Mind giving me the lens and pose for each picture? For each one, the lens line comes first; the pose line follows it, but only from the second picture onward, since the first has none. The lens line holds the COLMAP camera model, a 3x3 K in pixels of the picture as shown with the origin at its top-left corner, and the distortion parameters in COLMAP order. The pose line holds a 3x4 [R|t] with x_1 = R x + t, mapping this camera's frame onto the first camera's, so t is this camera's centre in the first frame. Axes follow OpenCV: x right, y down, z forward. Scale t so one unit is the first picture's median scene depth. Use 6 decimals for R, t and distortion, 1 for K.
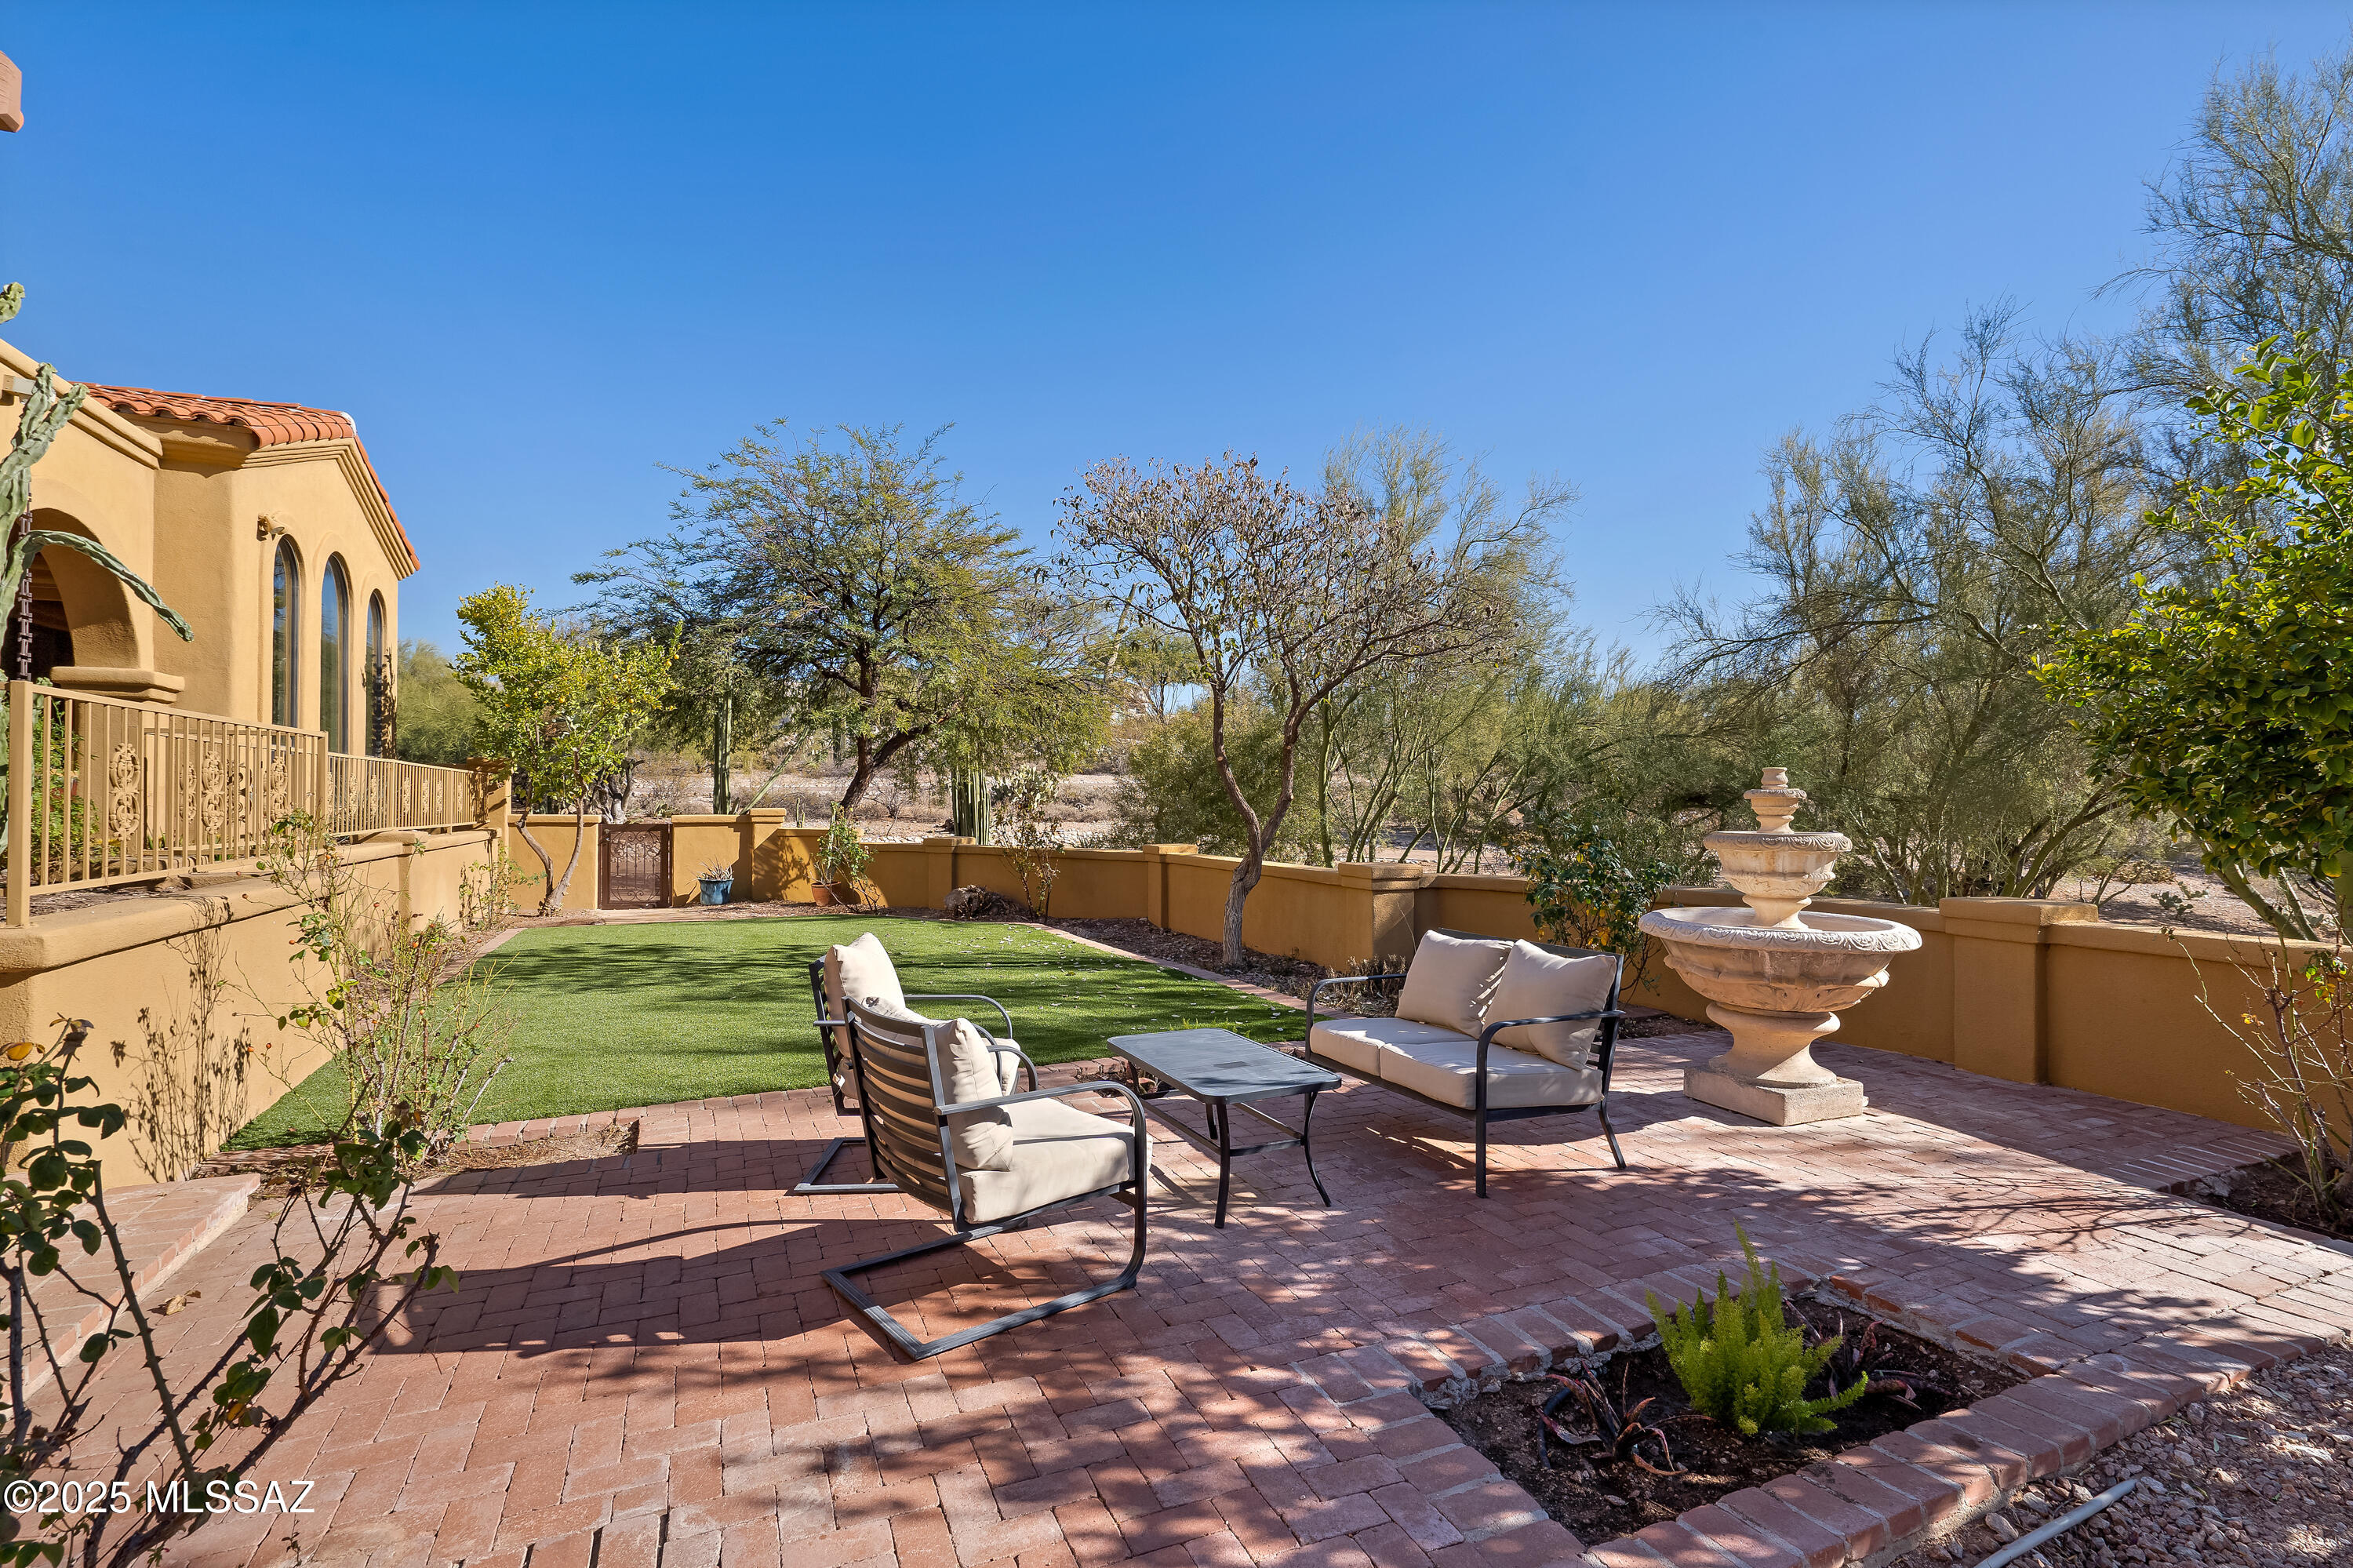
lens RADIAL K [[1089.6, 0, 1176.0], [0, 1089.6, 789.6], [0, 0, 1]] dist [-0.002726, -0.000377]
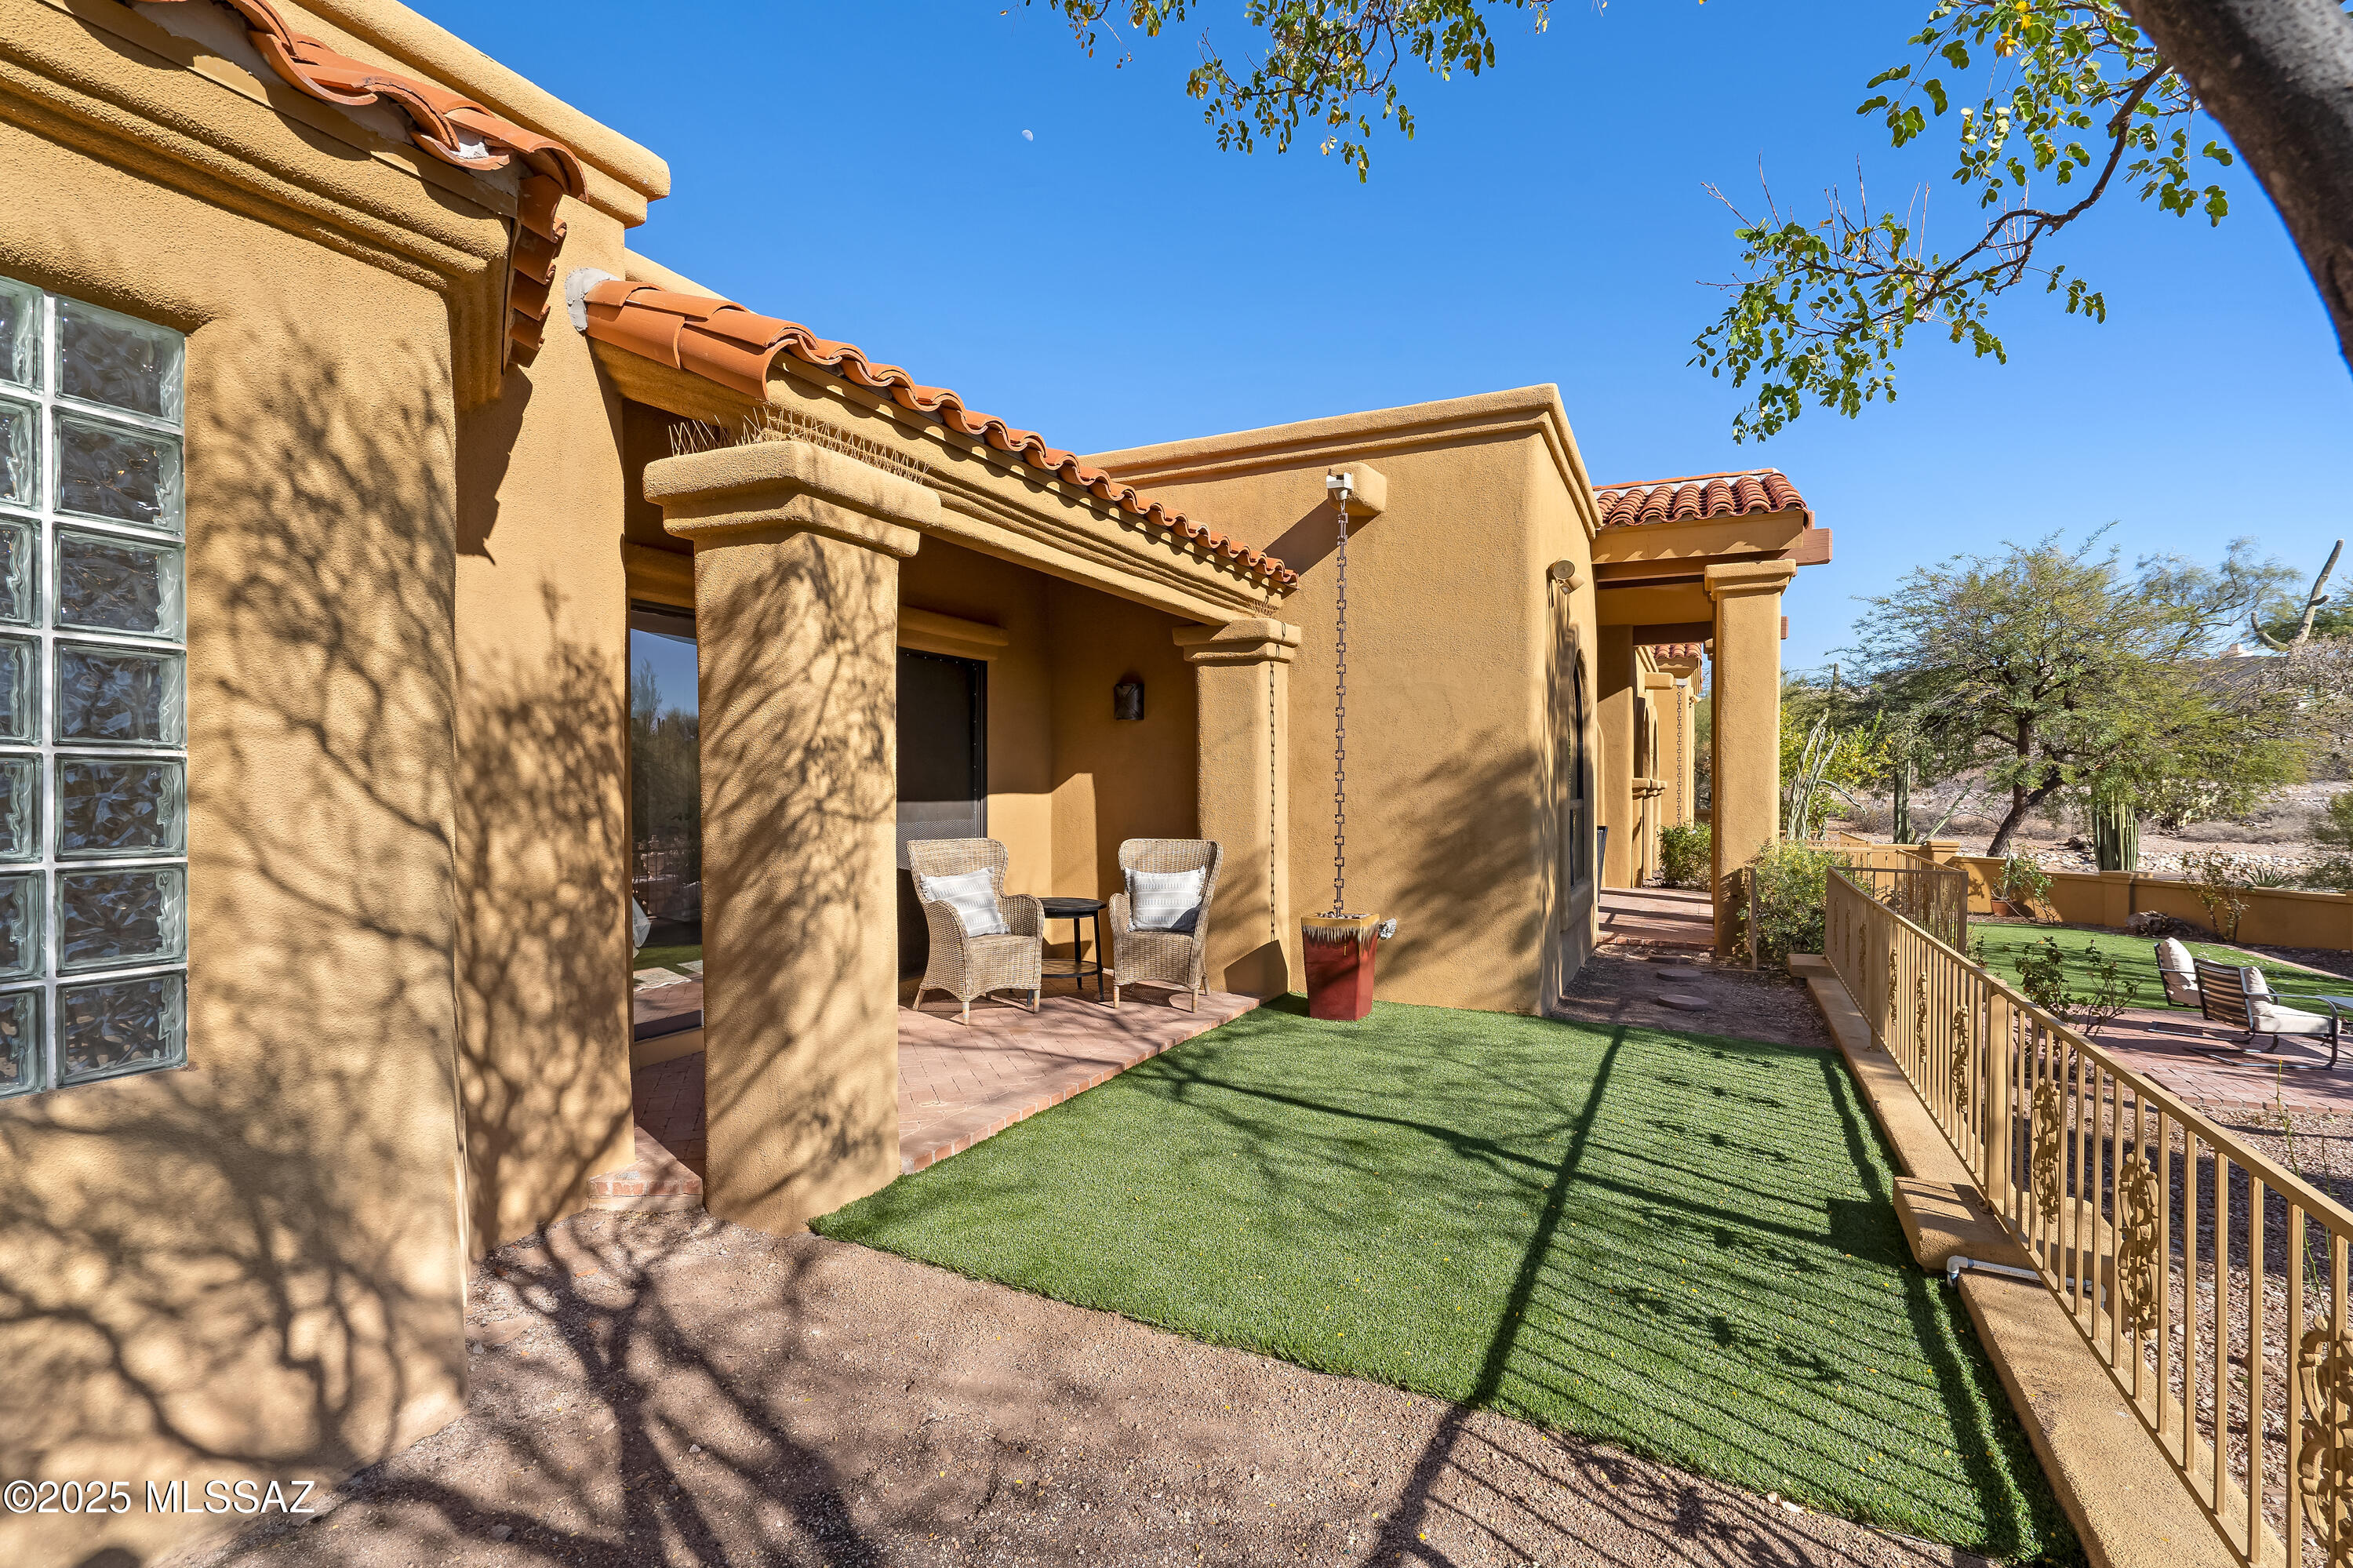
lens RADIAL K [[1089.6, 0, 1183.7], [0, 1089.6, 790.2], [0, 0, 1]] dist [-0.002726, -0.000377]
pose [[0.655984, 0.002241, -0.754771, 0.026586], [0.005709, 0.999952, 0.007931, -0.063303], [0.754753, -0.009511, 0.655940, -0.620223]]
